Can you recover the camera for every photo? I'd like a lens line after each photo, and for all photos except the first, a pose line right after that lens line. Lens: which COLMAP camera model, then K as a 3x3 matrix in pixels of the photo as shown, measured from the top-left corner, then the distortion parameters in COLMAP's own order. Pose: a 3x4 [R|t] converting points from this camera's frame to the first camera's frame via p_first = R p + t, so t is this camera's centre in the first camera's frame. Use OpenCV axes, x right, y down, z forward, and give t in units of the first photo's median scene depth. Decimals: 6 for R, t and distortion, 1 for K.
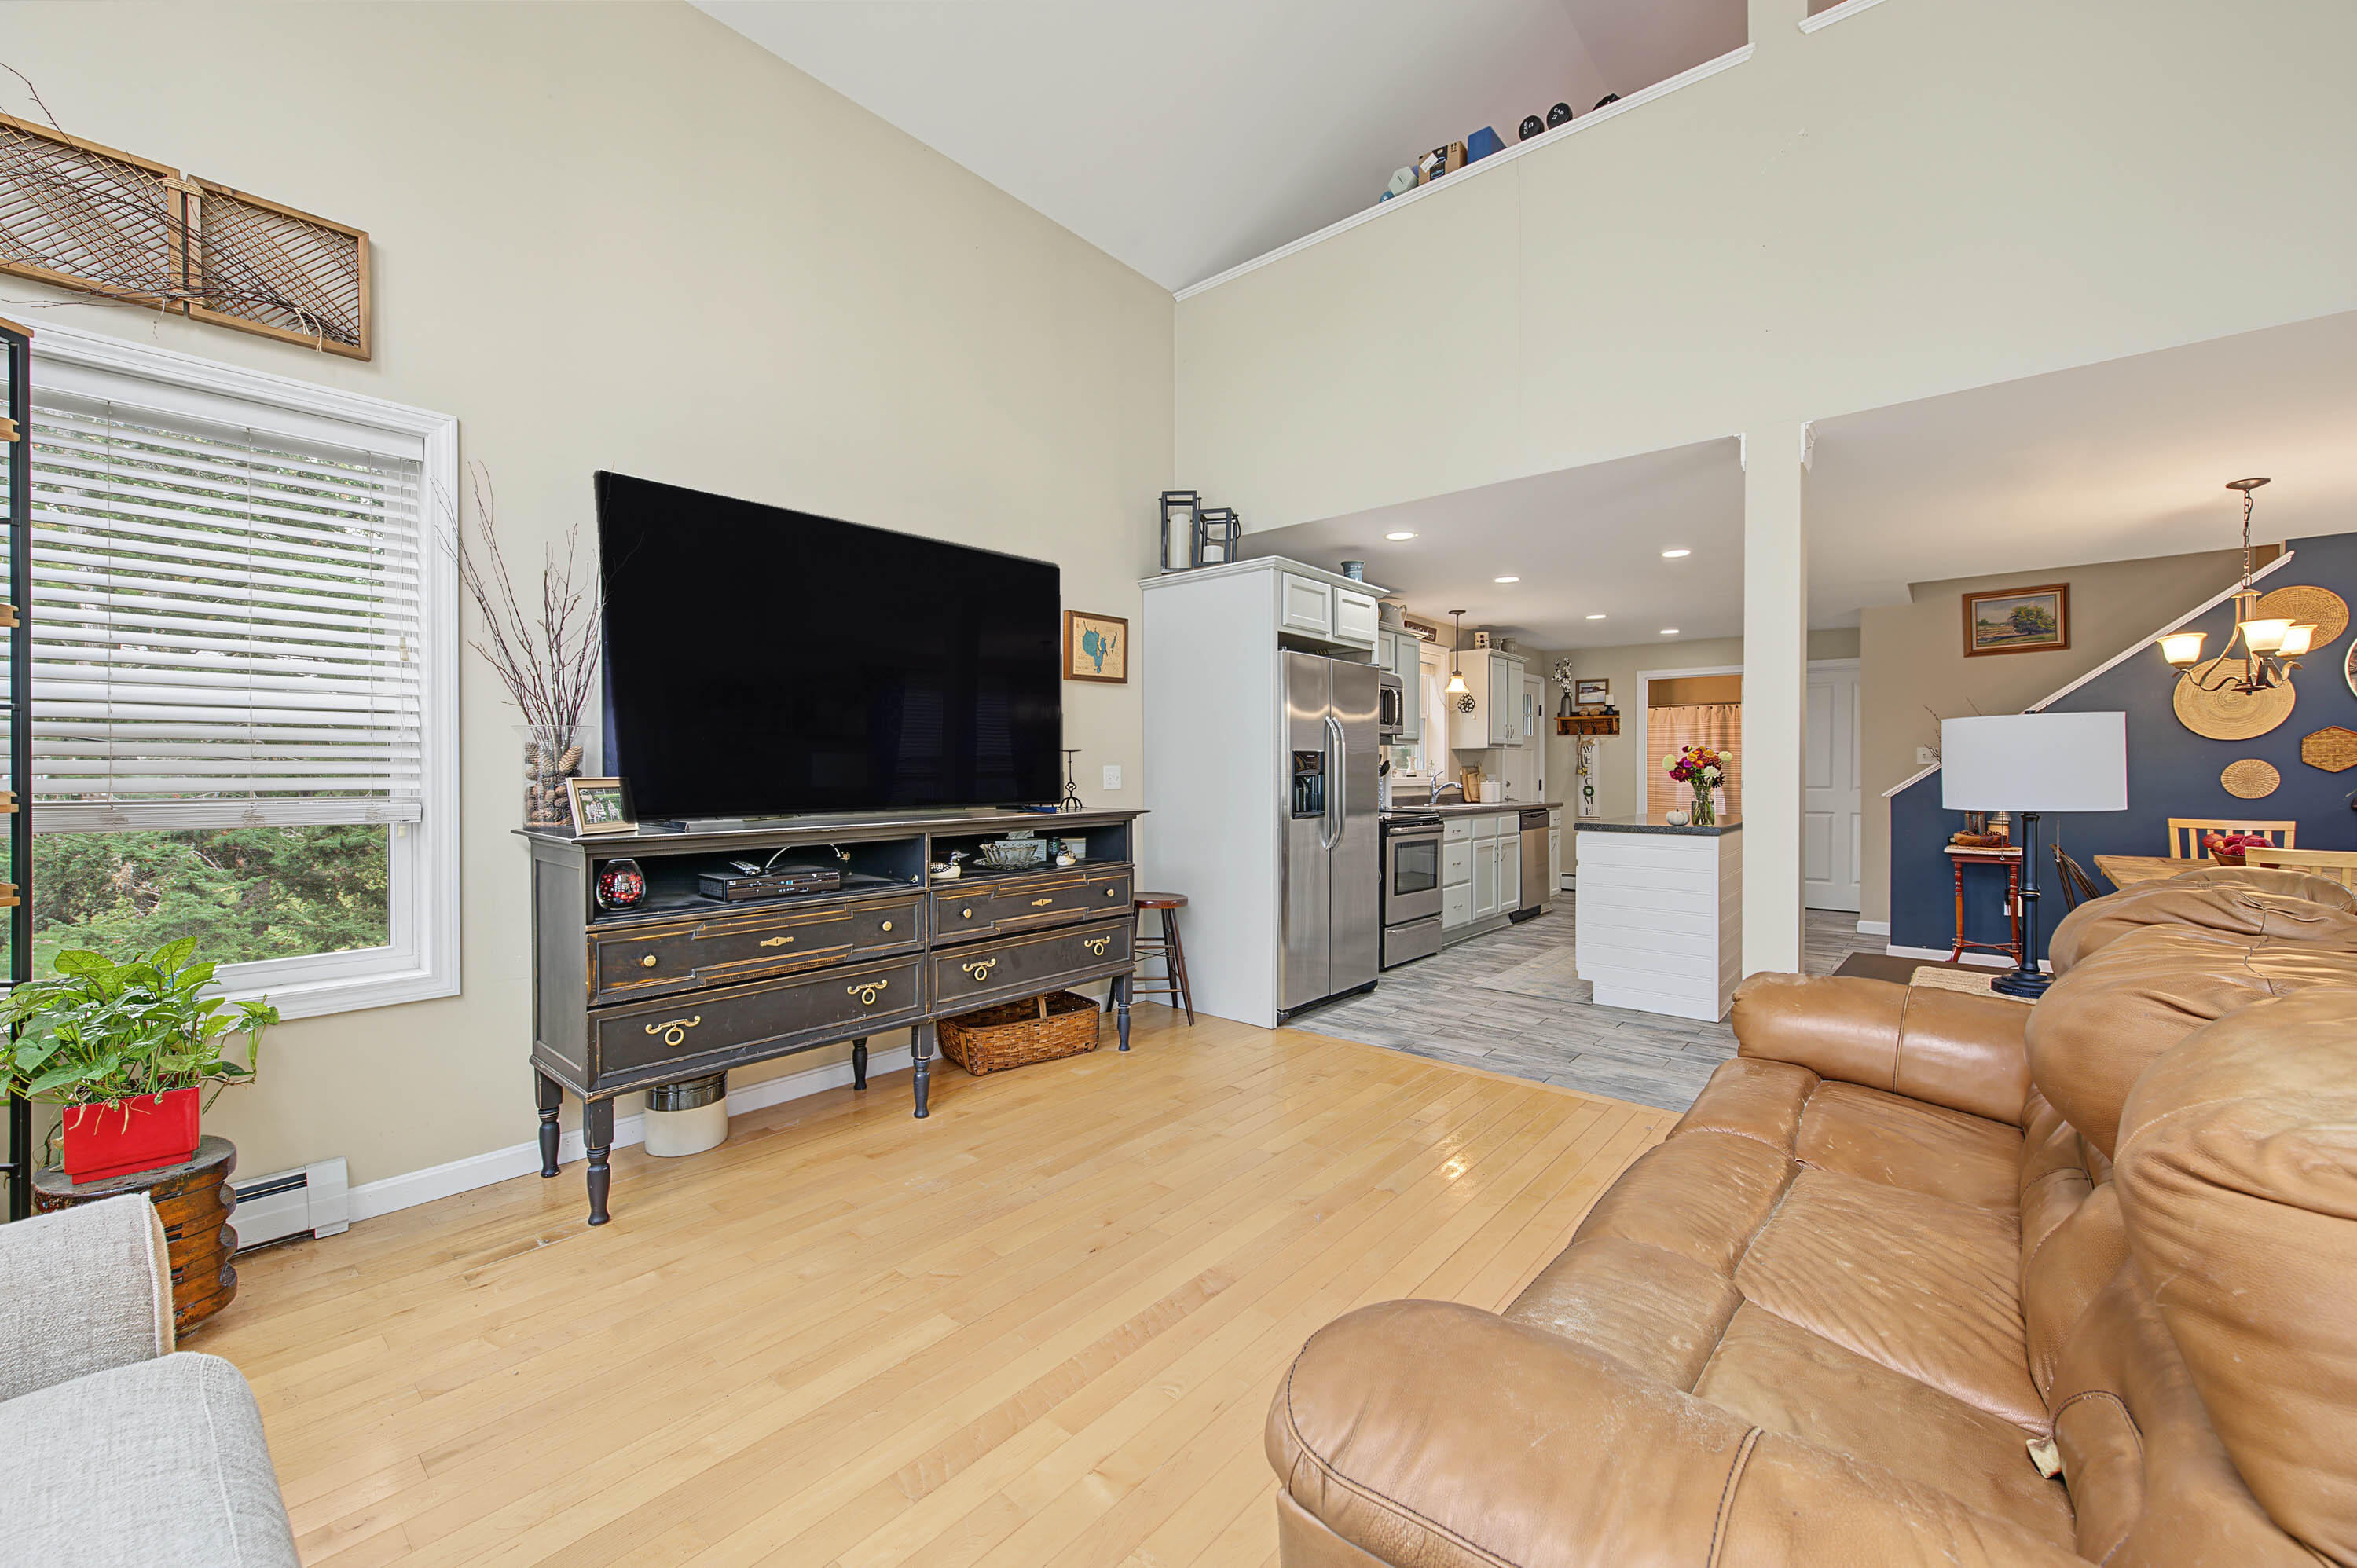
lens RADIAL K [[927.8, 0, 1180.3], [0, 927.8, 777.3], [0, 0, 1]] dist [0.001301, -0.000421]
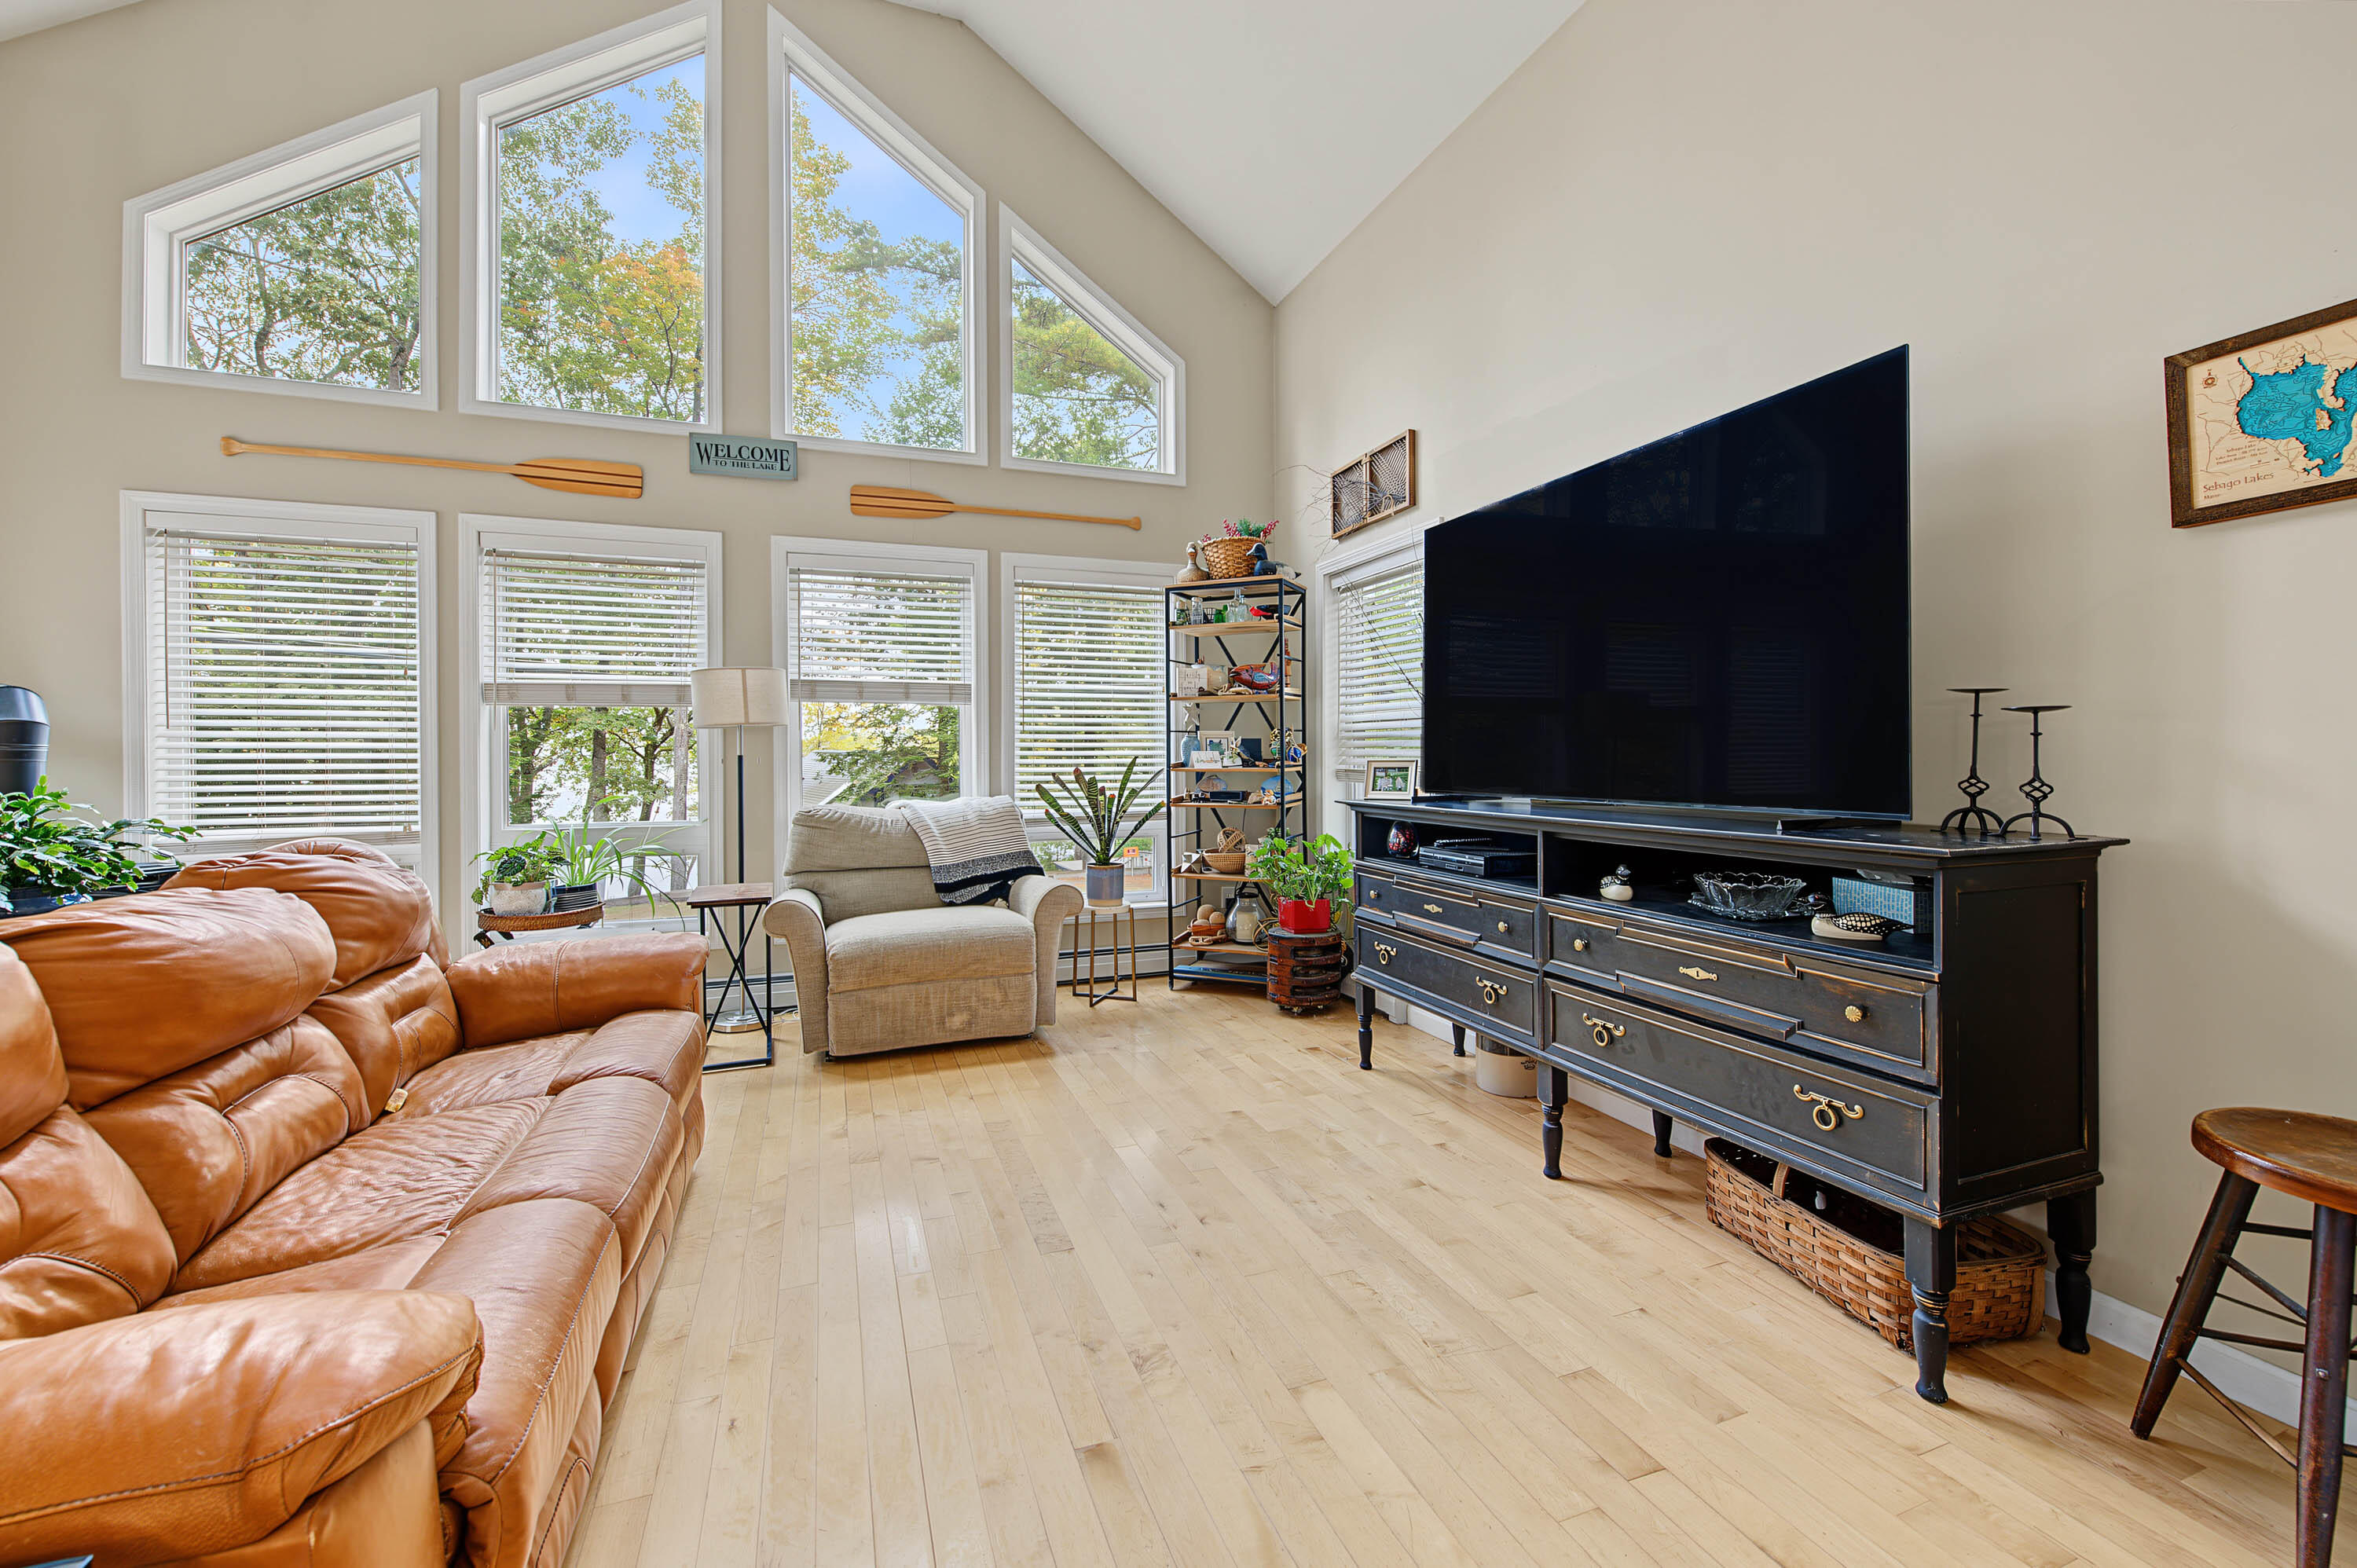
lens RADIAL K [[938.0, 0, 1185.0], [0, 938.0, 756.6], [0, 0, 1]] dist [-0.005752, -0.000010]
pose [[-0.476392, 0.005757, -0.879214, 0.314356], [-0.002072, 0.999968, 0.007670, -0.005864], [0.879230, 0.005476, -0.476365, 0.577388]]
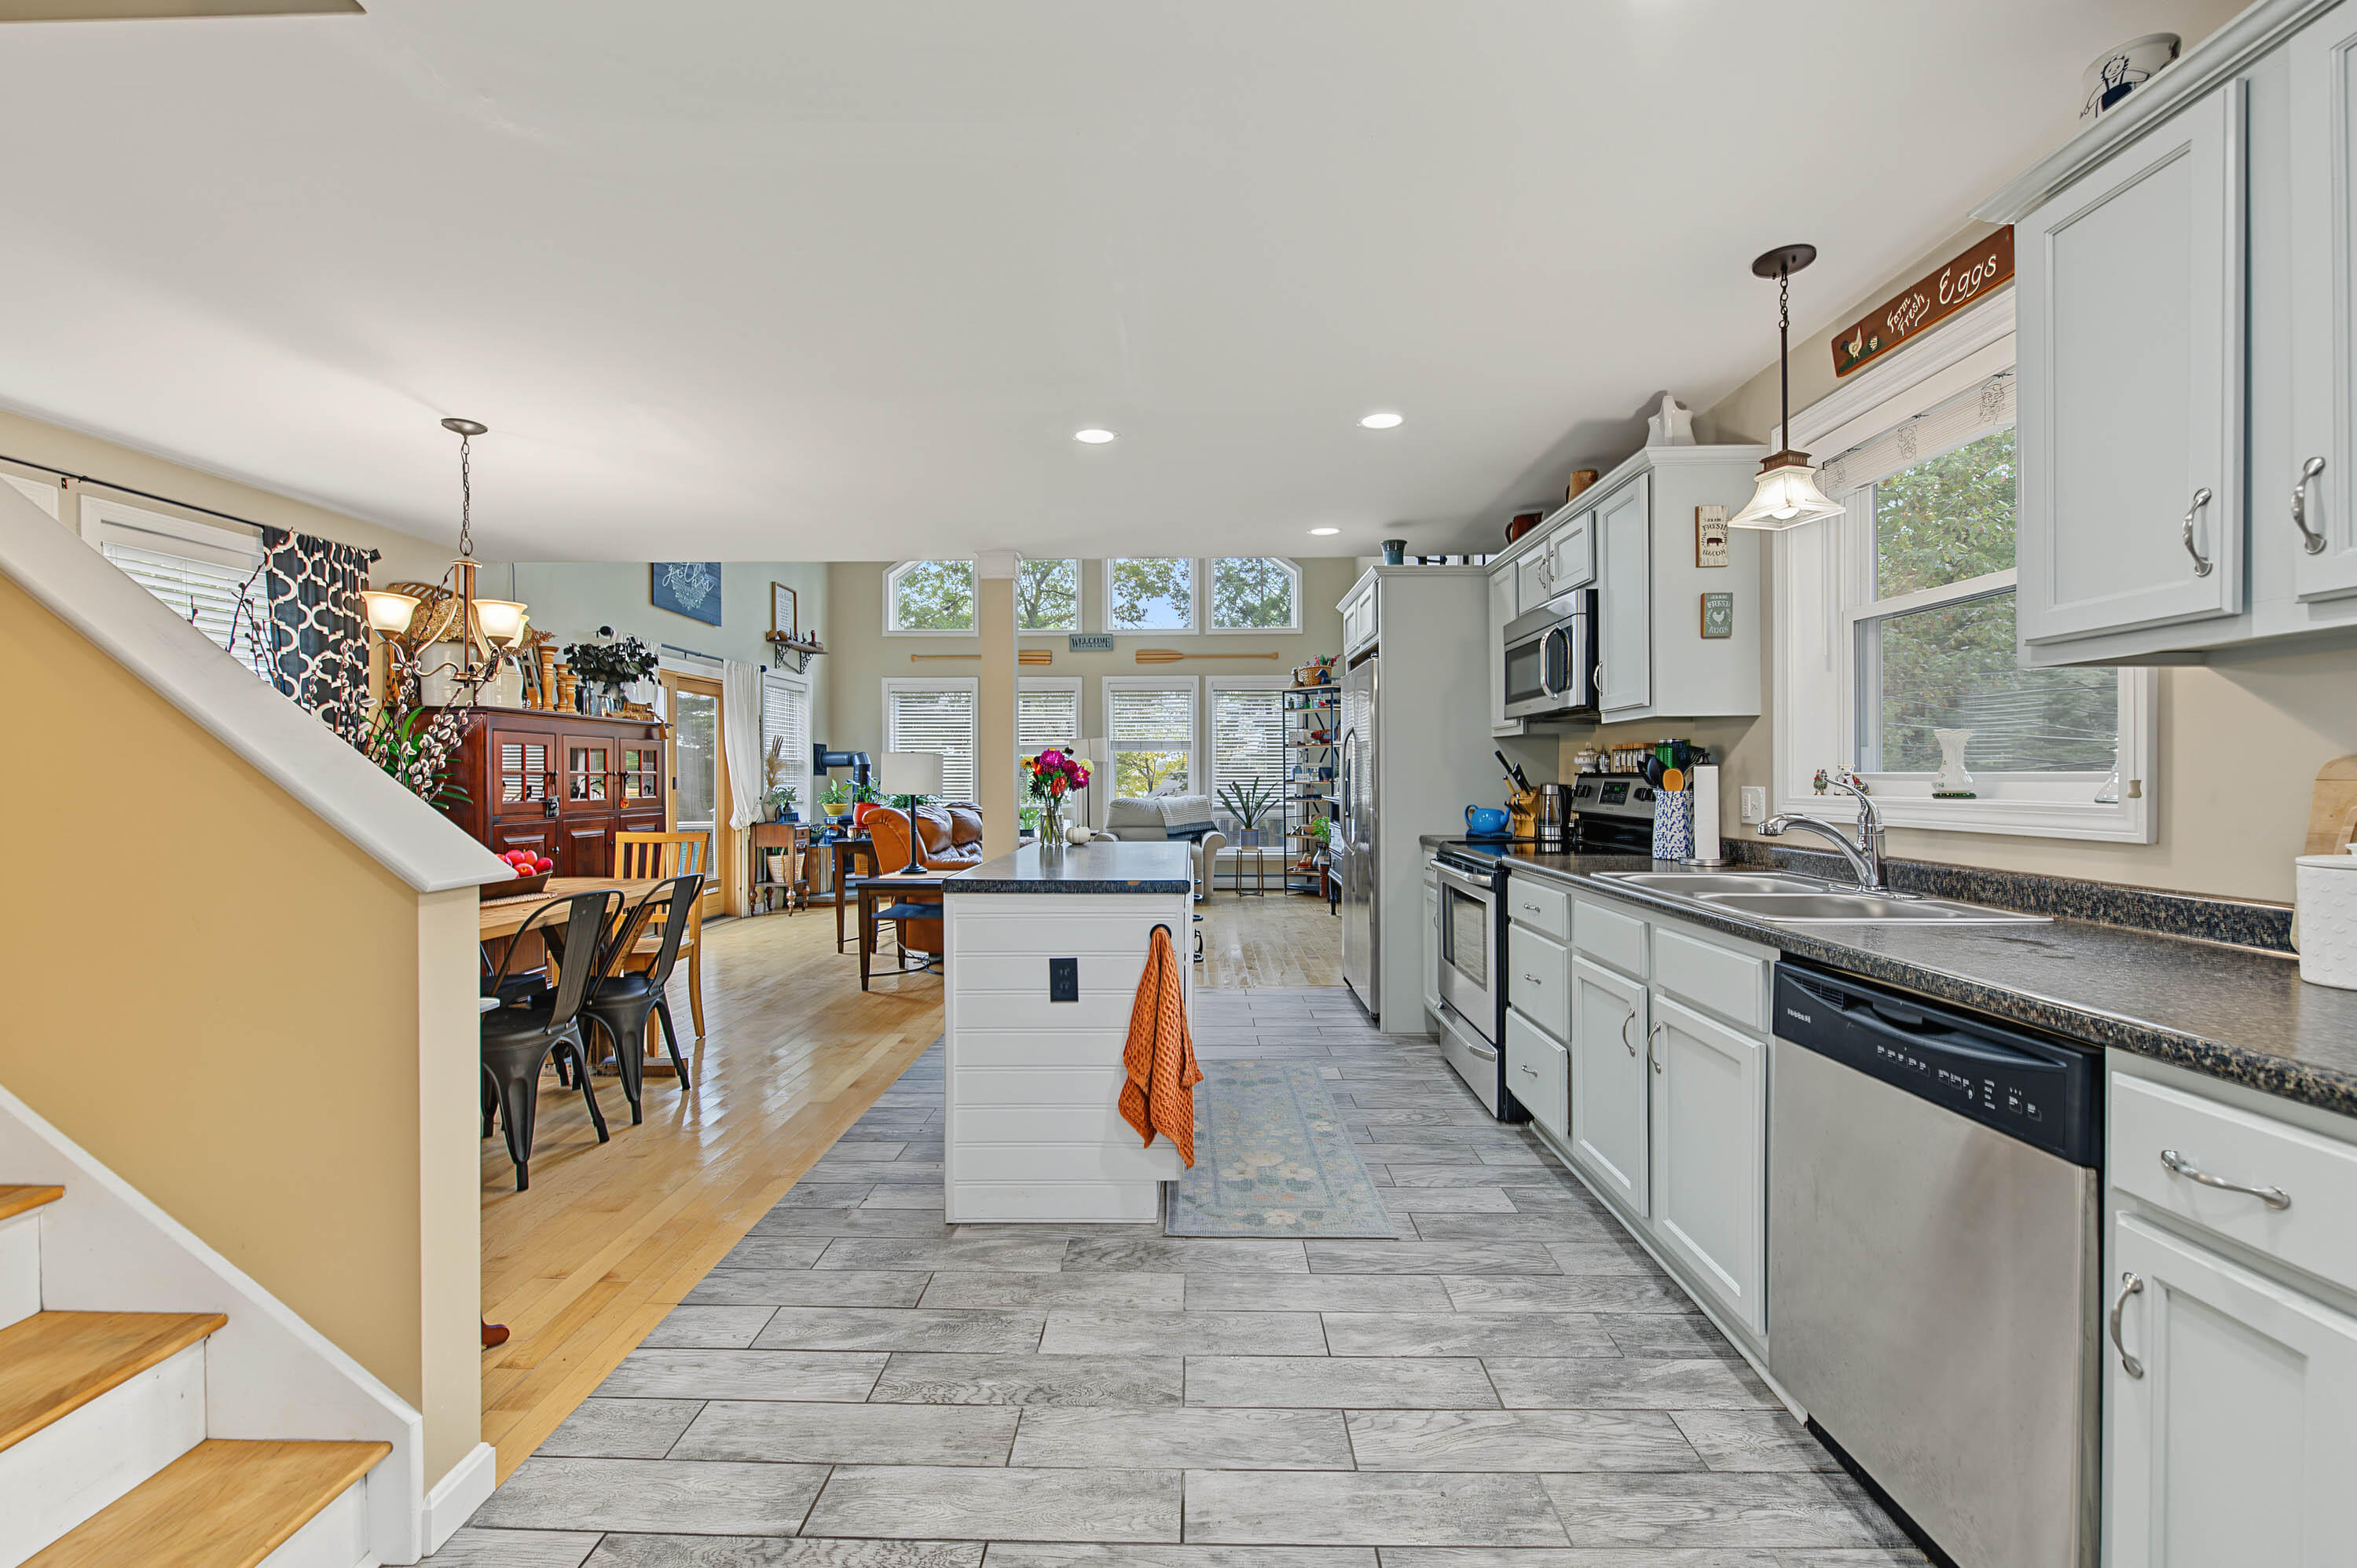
lens RADIAL K [[938.9, 0, 1178.5], [0, 938.9, 784.0], [0, 0, 1]] dist [0.000192, 0.000138]
pose [[-0.770484, 0.008888, -0.637398, 0.751779], [-0.001530, 0.999874, 0.015792, -0.011230], [0.637458, 0.013143, -0.770373, 1.270343]]
